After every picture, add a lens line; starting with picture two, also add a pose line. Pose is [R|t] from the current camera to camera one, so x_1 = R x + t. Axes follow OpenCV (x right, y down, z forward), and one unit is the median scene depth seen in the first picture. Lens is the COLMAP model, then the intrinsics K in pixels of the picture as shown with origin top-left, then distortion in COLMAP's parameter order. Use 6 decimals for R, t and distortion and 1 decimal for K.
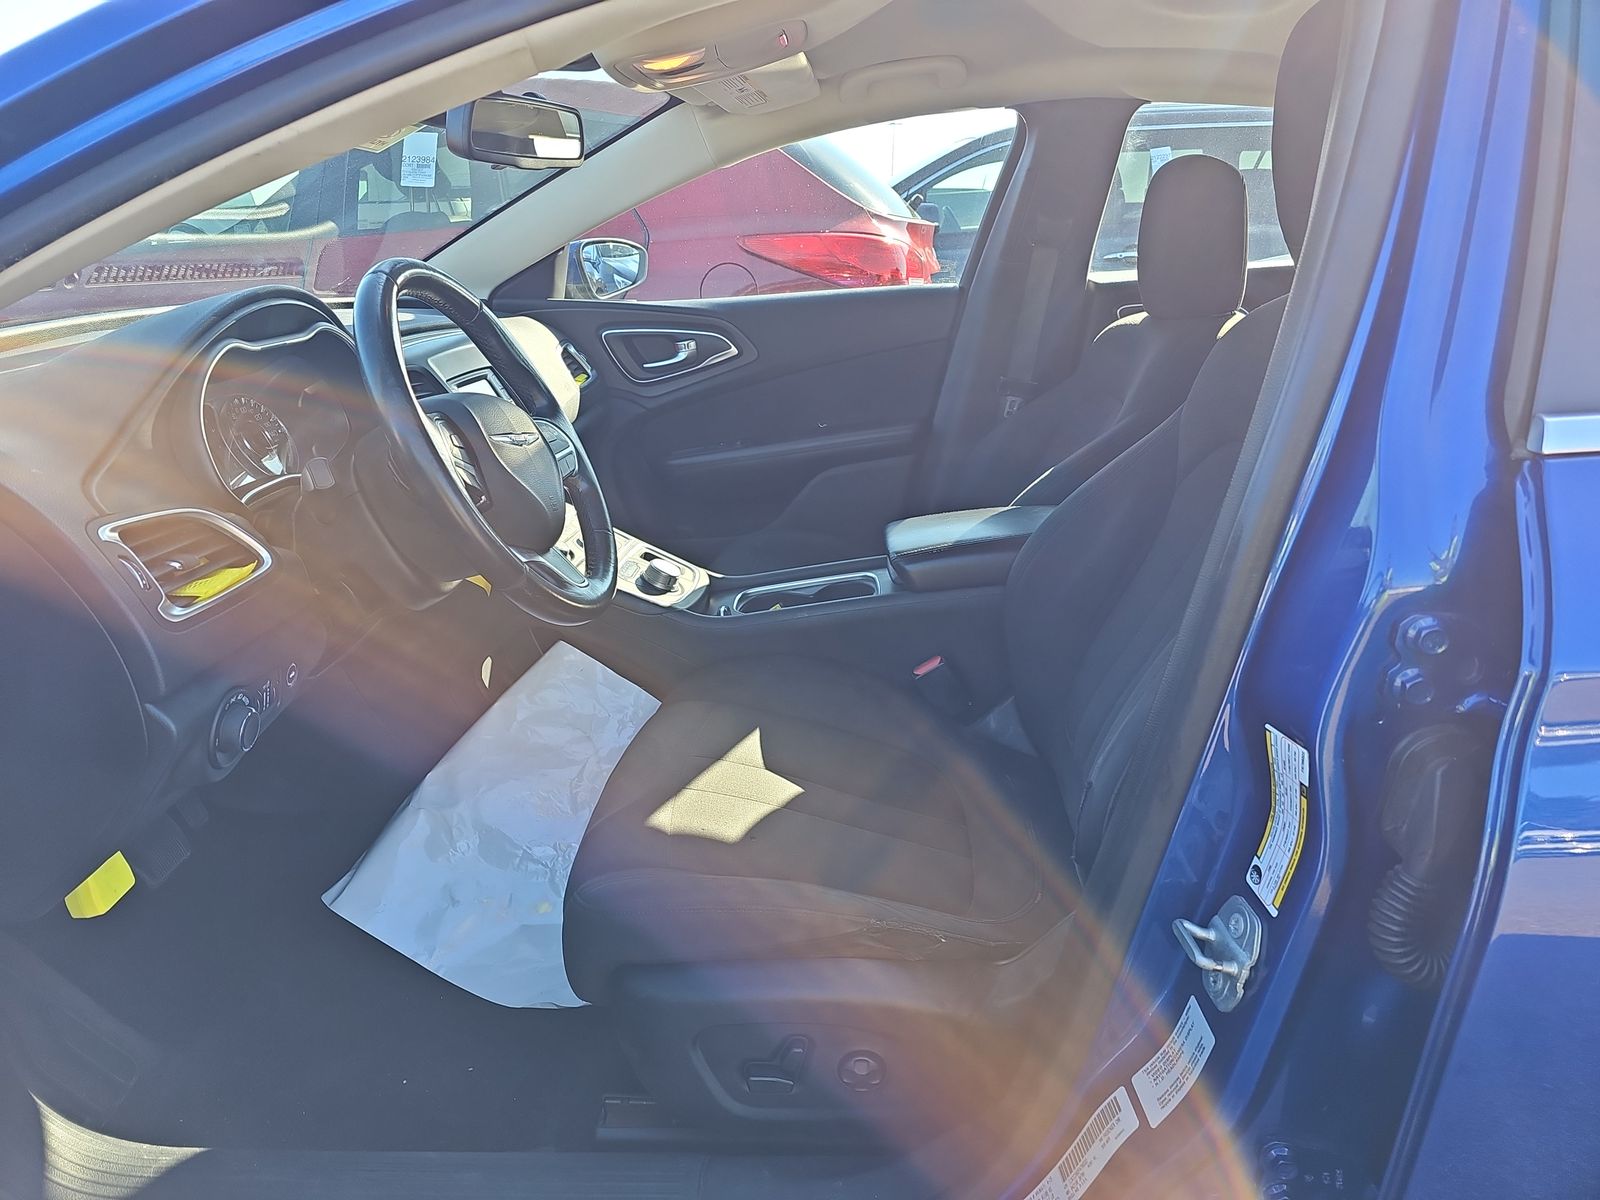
lens RADIAL K [[1039.9, 0, 789.3], [0, 1039.9, 594.4], [0, 0, 1]] dist [0.024201, -0.031349]
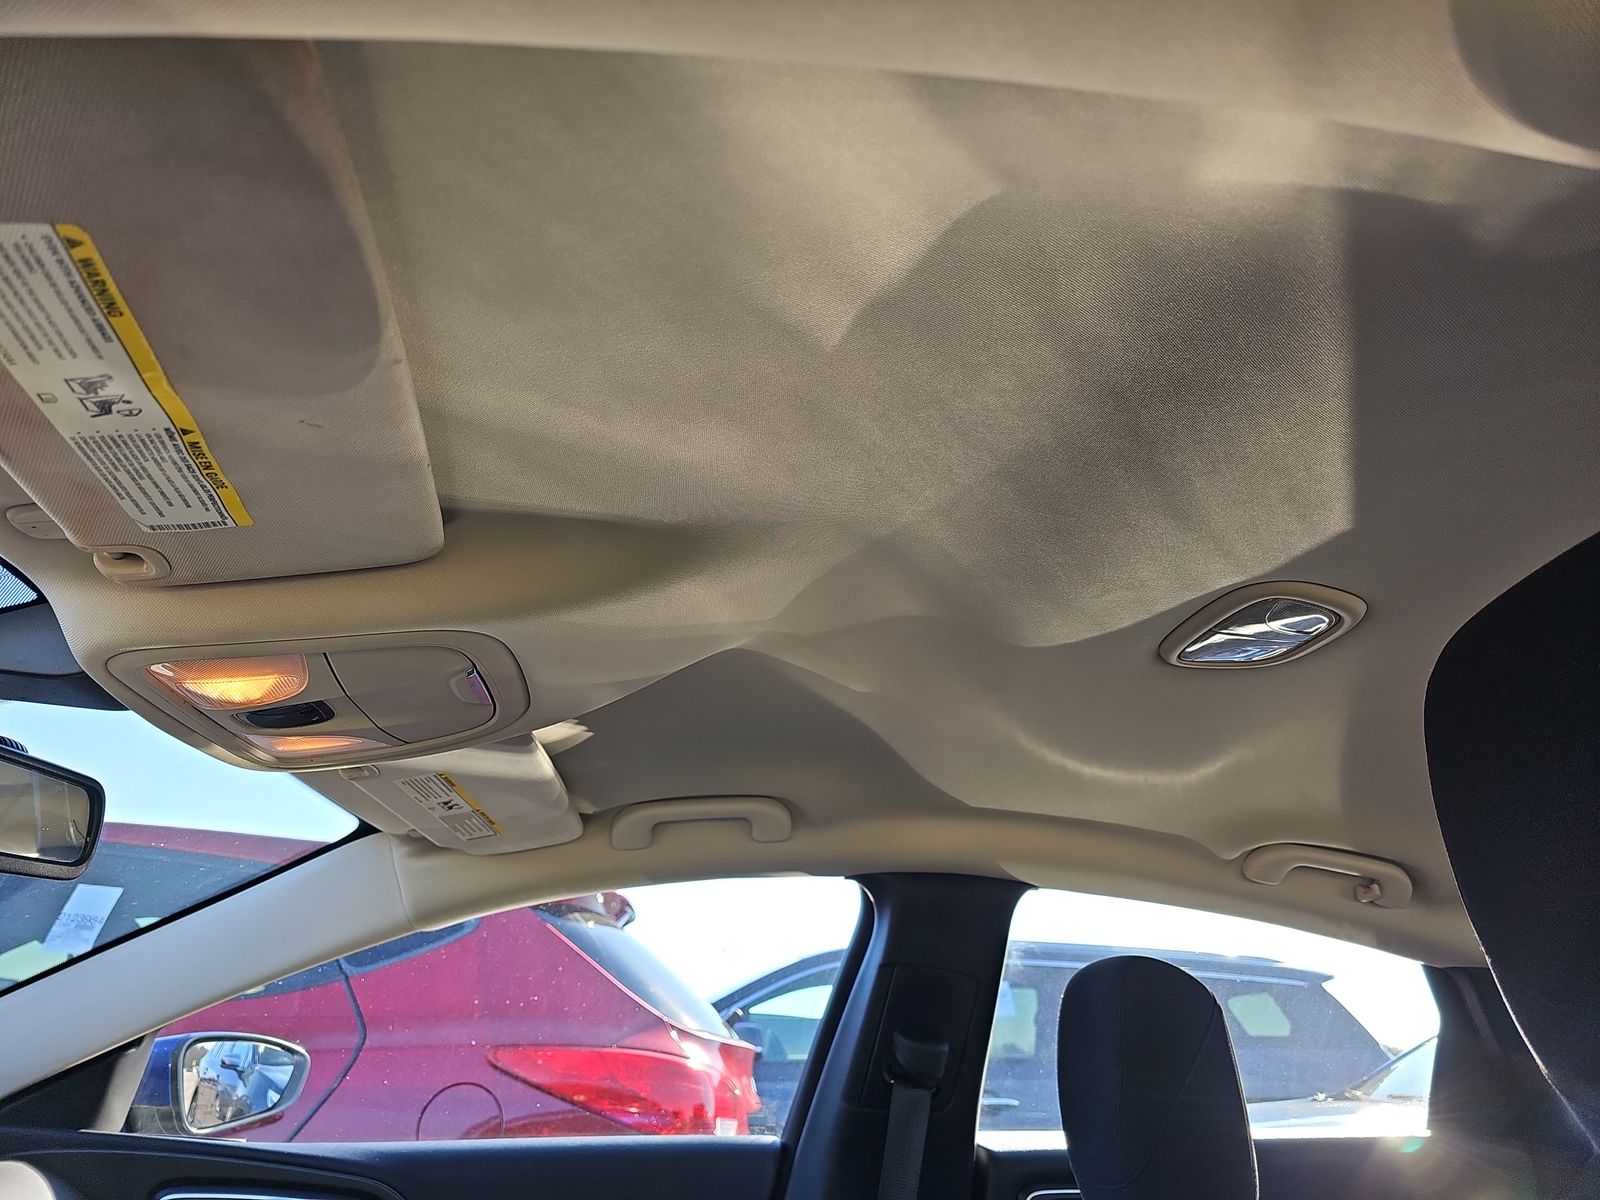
lens RADIAL K [[1039.9, 0, 788.5], [0, 1039.9, 591.6], [0, 0, 1]] dist [0.024201, -0.031349]
pose [[0.986942, 0.111083, 0.116648, 0.038040], [-0.000900, 0.727961, -0.685617, -0.070512], [-0.161075, 0.676559, 0.718556, 0.214113]]
